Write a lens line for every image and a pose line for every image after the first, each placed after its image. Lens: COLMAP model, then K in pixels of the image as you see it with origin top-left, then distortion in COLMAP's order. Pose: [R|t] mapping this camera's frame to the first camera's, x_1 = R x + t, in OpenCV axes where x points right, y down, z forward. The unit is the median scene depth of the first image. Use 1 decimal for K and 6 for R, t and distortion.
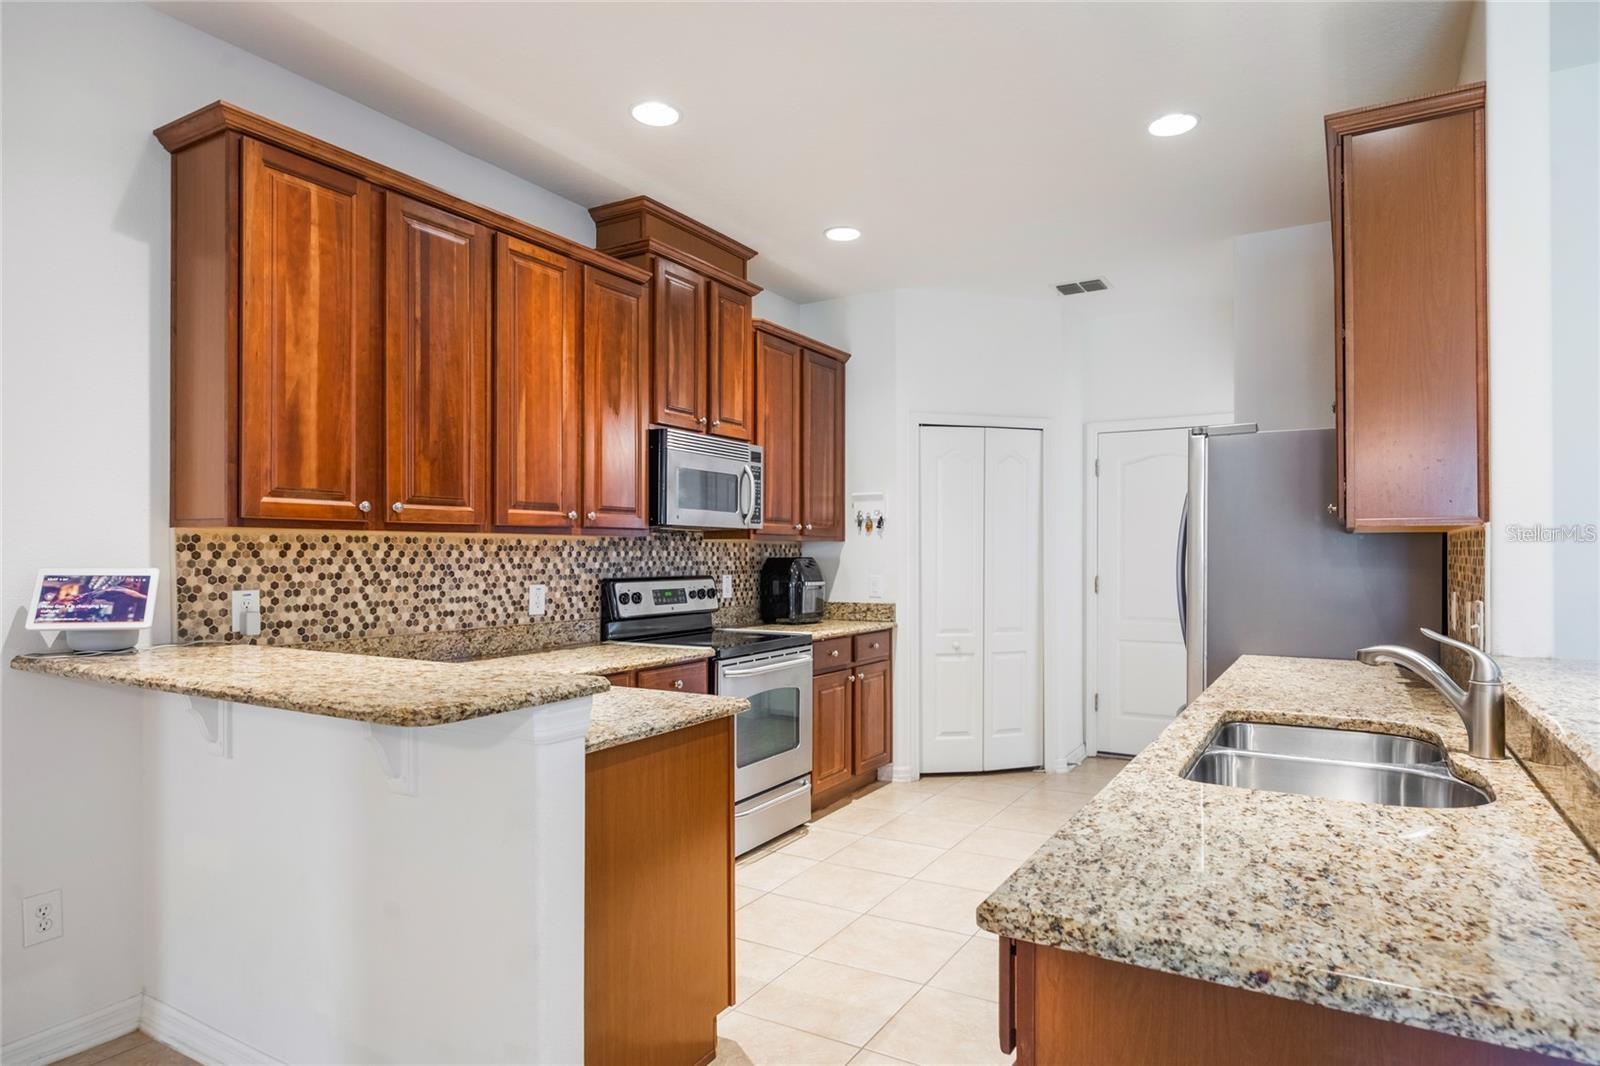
lens RADIAL K [[912.8, 0, 801.0], [0, 912.8, 552.1], [0, 0, 1]] dist [-0.004091, -0.001887]
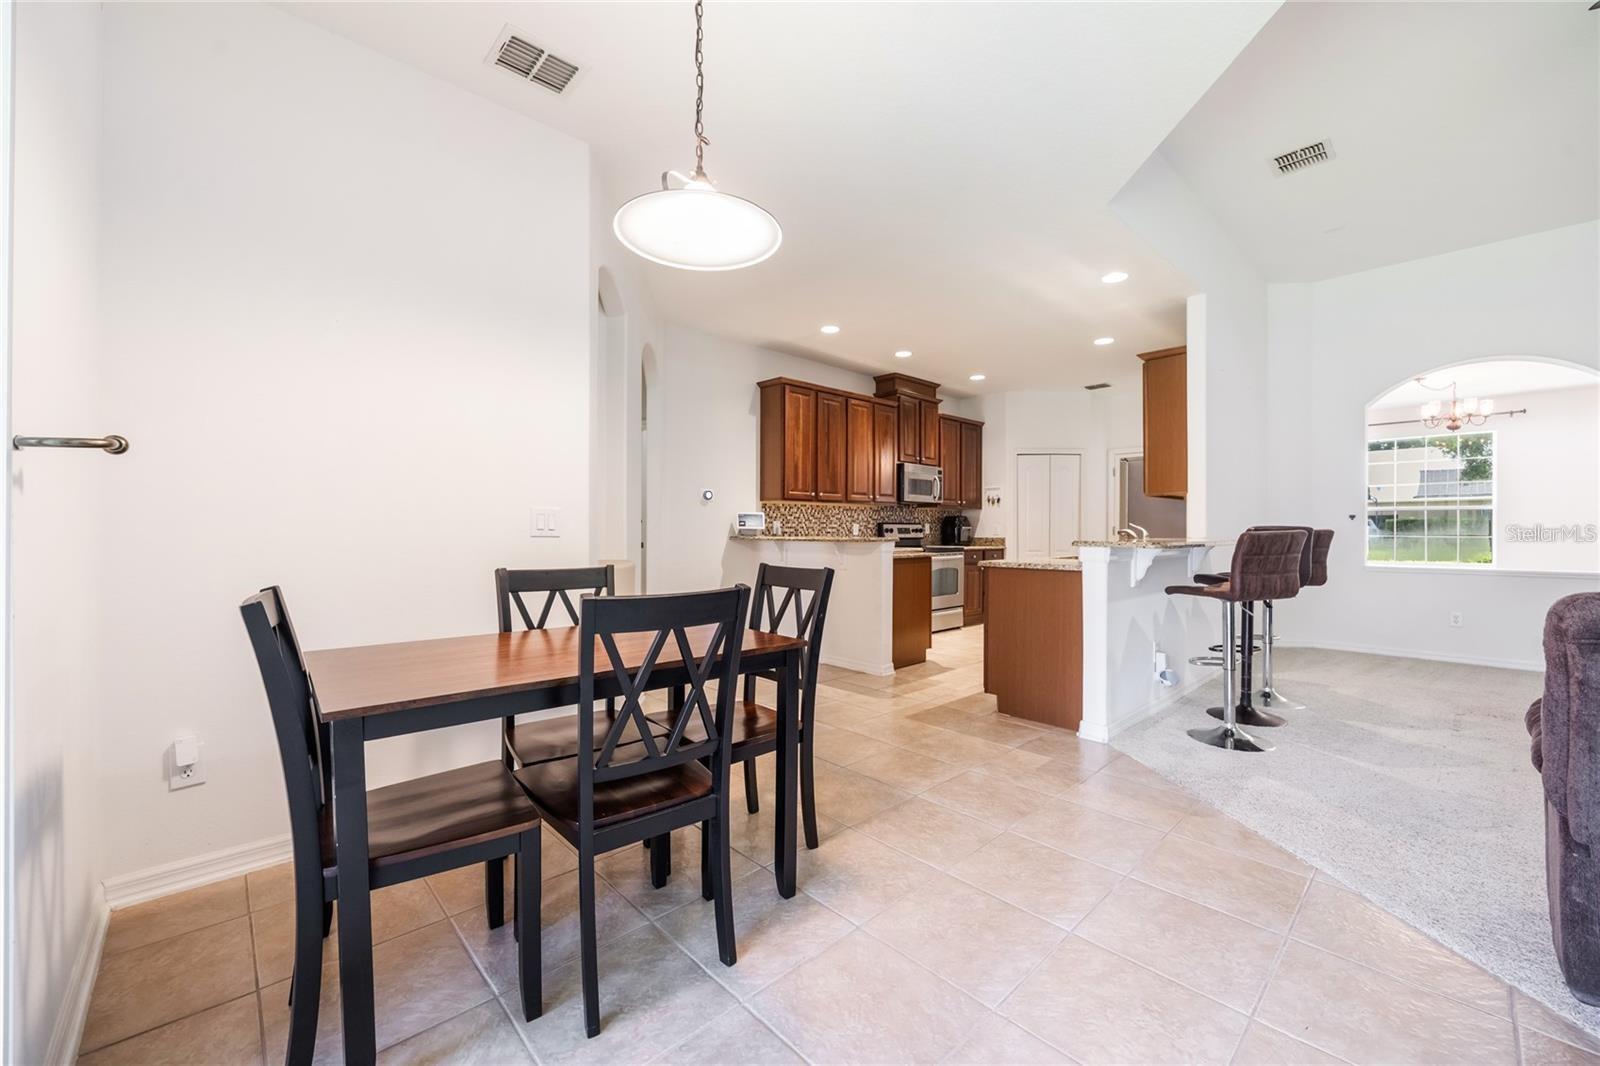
lens RADIAL K [[632.5, 0, 792.9], [0, 632.5, 531.4], [0, 0, 1]] dist [-0.001701, -0.000228]
pose [[0.962721, 0.000148, -0.270497, 0.032397], [0.000491, 0.999997, 0.002296, 0.053808], [0.270497, -0.002344, 0.962718, -0.823458]]
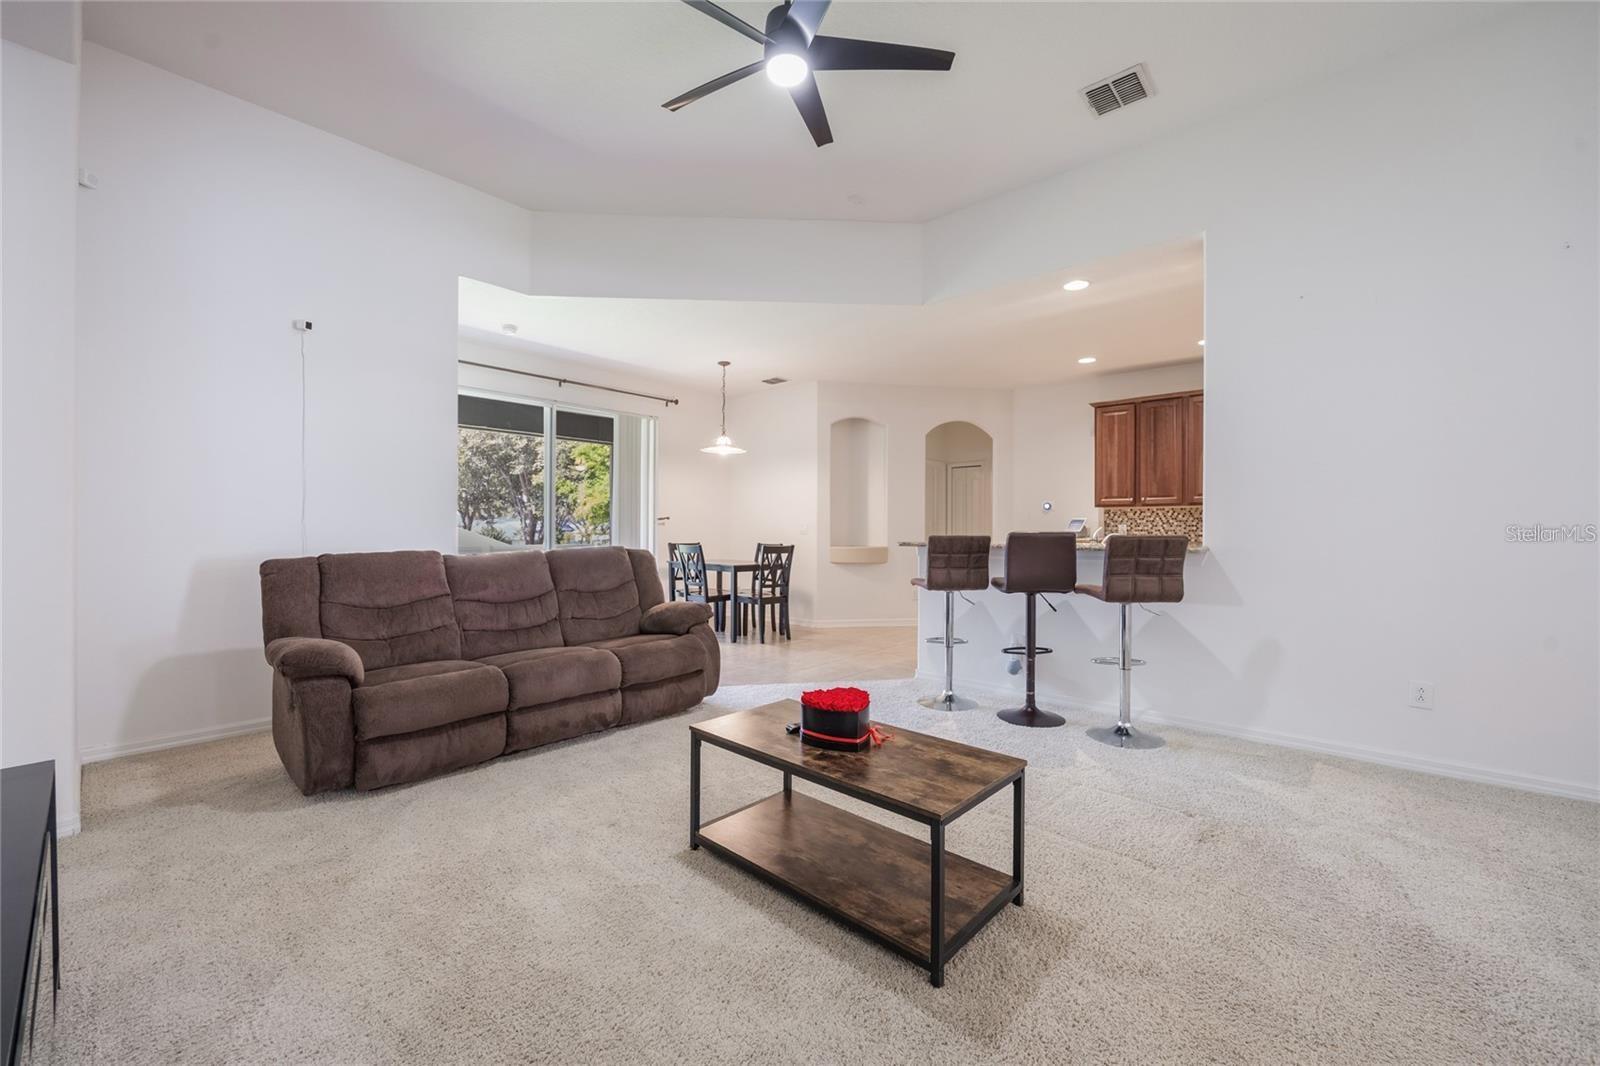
lens RADIAL K [[632.5, 0, 792.9], [0, 632.5, 531.4], [0, 0, 1]] dist [-0.001701, -0.000228]
pose [[-0.201875, 0.001211, -0.979410, 1.537858], [-0.003060, 0.999994, 0.001867, 0.049837], [0.979406, 0.003374, -0.201870, 0.171879]]
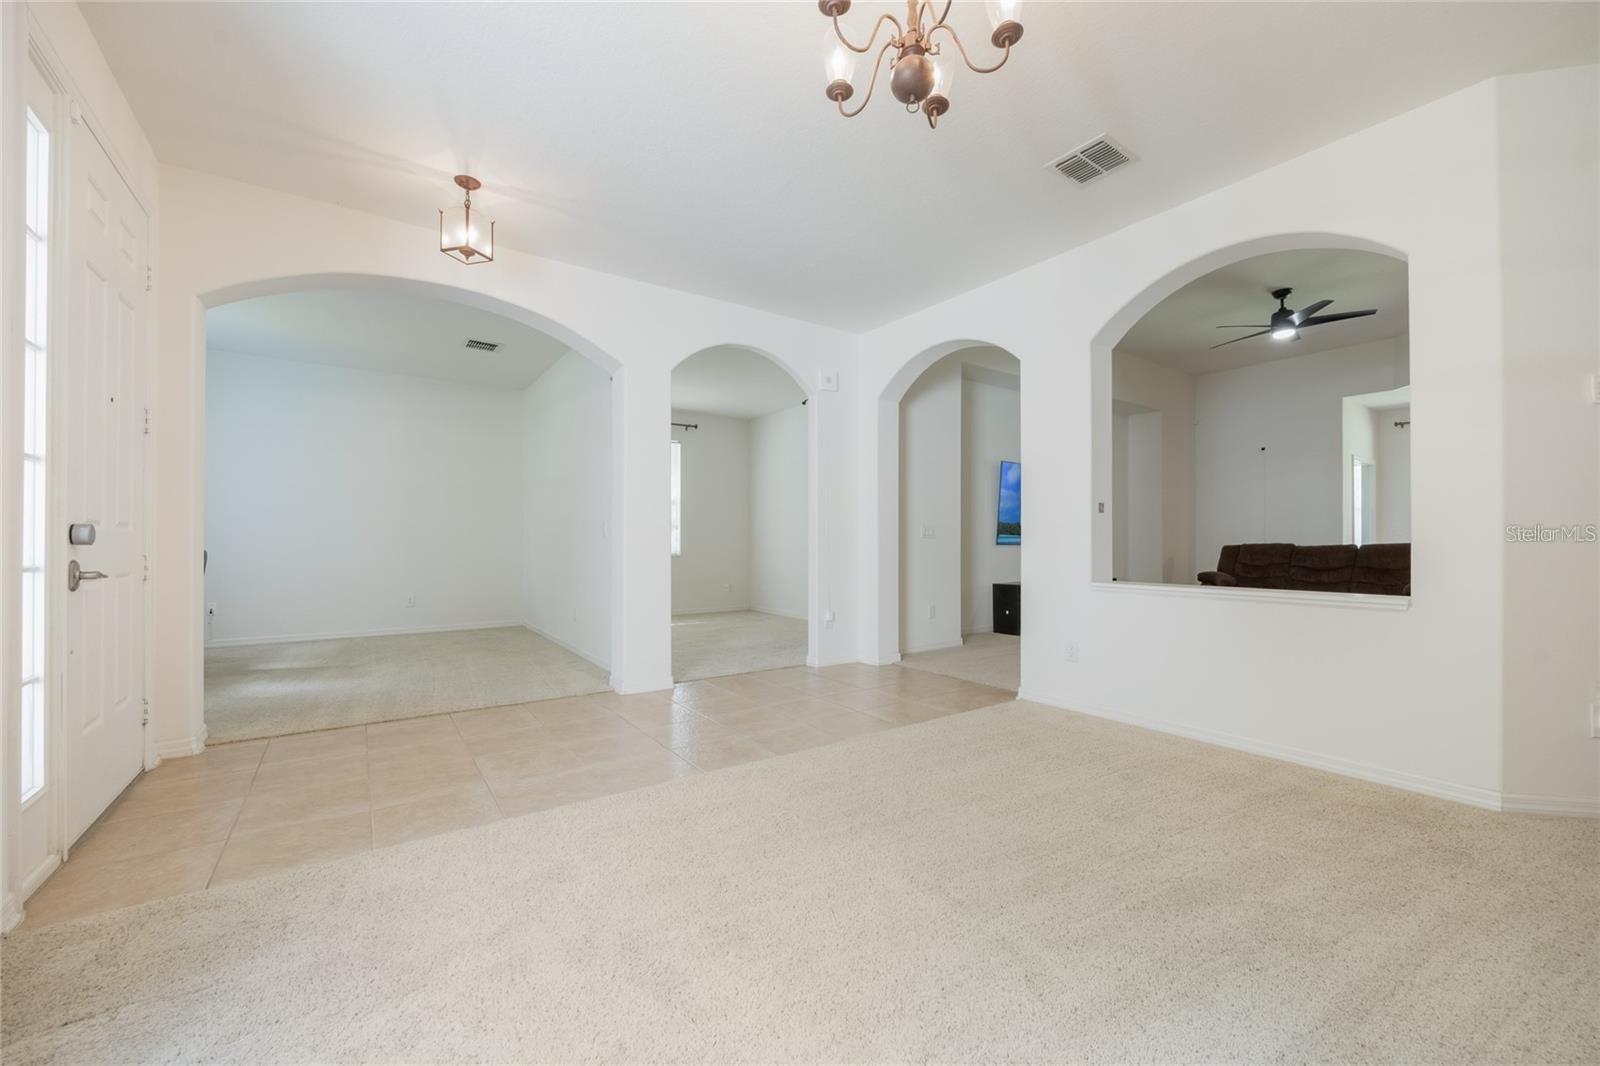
lens RADIAL K [[643.4, 0, 799.0], [0, 643.4, 542.2], [0, 0, 1]] dist [0.000318, -0.000028]
pose [[-0.910302, -0.000204, 0.413944, 1.308810], [-0.000937, 0.999998, -0.001567, 0.083457], [-0.413943, -0.001814, -0.910301, 2.052494]]
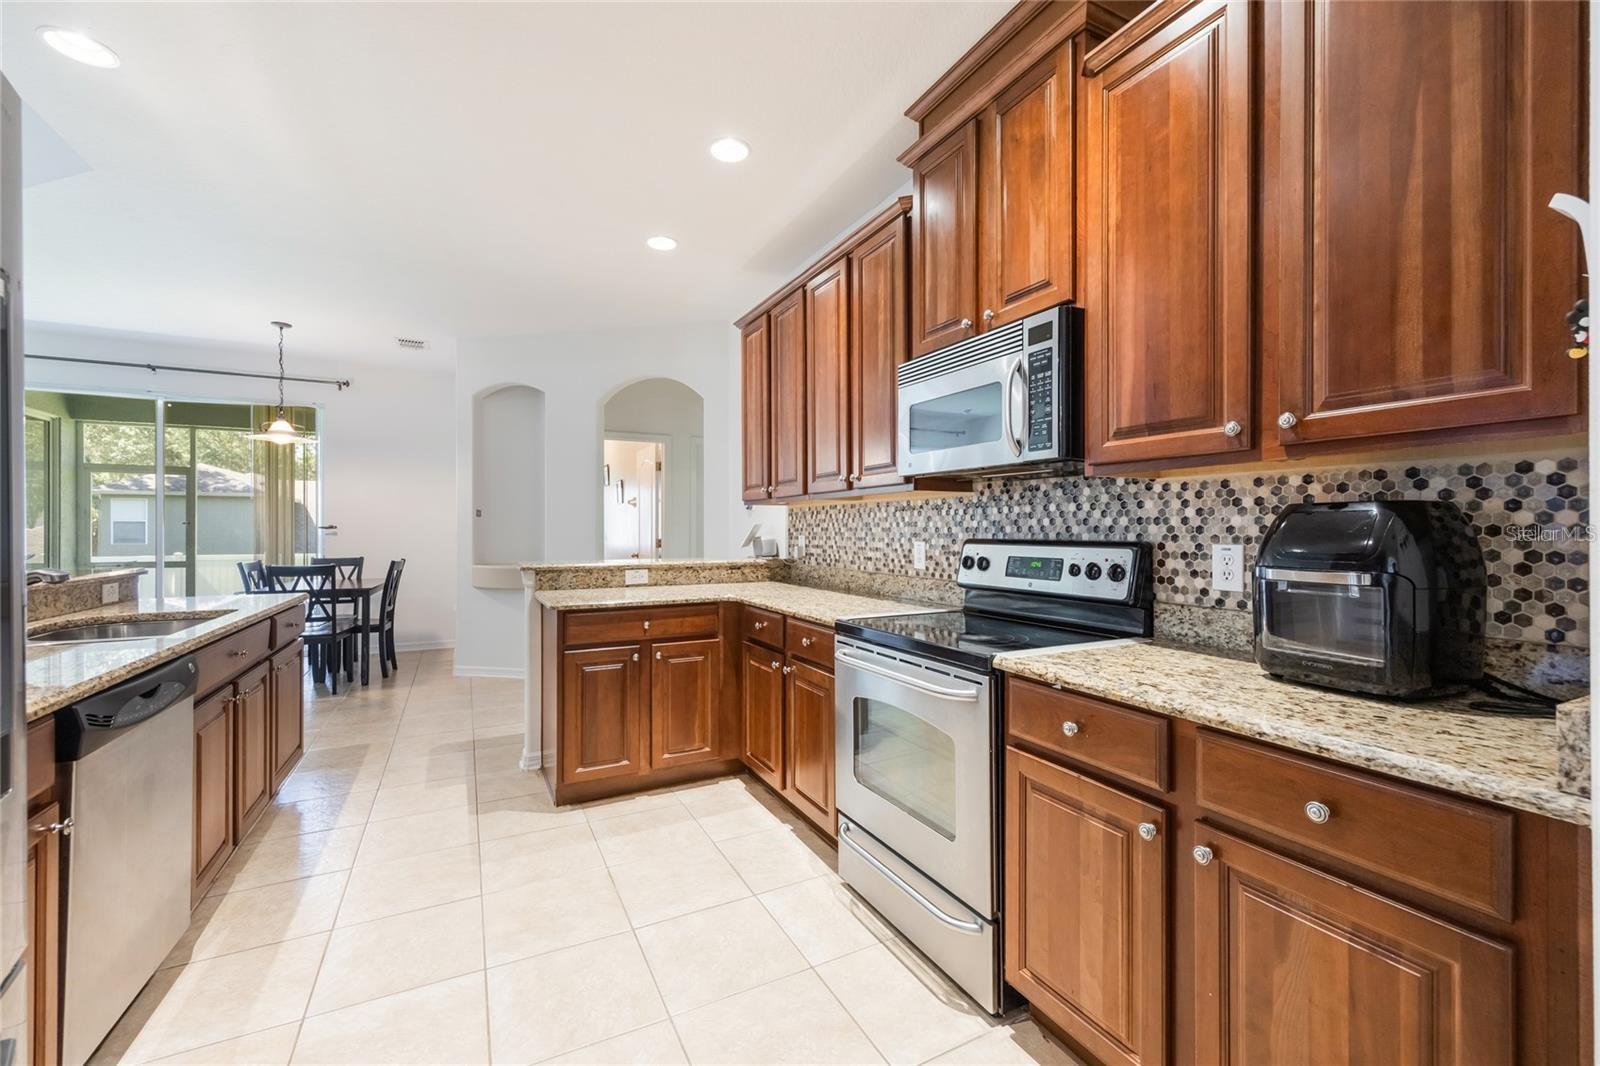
lens RADIAL K [[673.1, 0, 814.9], [0, 673.1, 527.9], [0, 0, 1]] dist [0.003255, 0.000755]
pose [[-0.527091, -0.001861, -0.849807, 0.458961], [0.001415, 0.999994, -0.003067, 0.022085], [0.849808, -0.002819, -0.527085, 1.324625]]
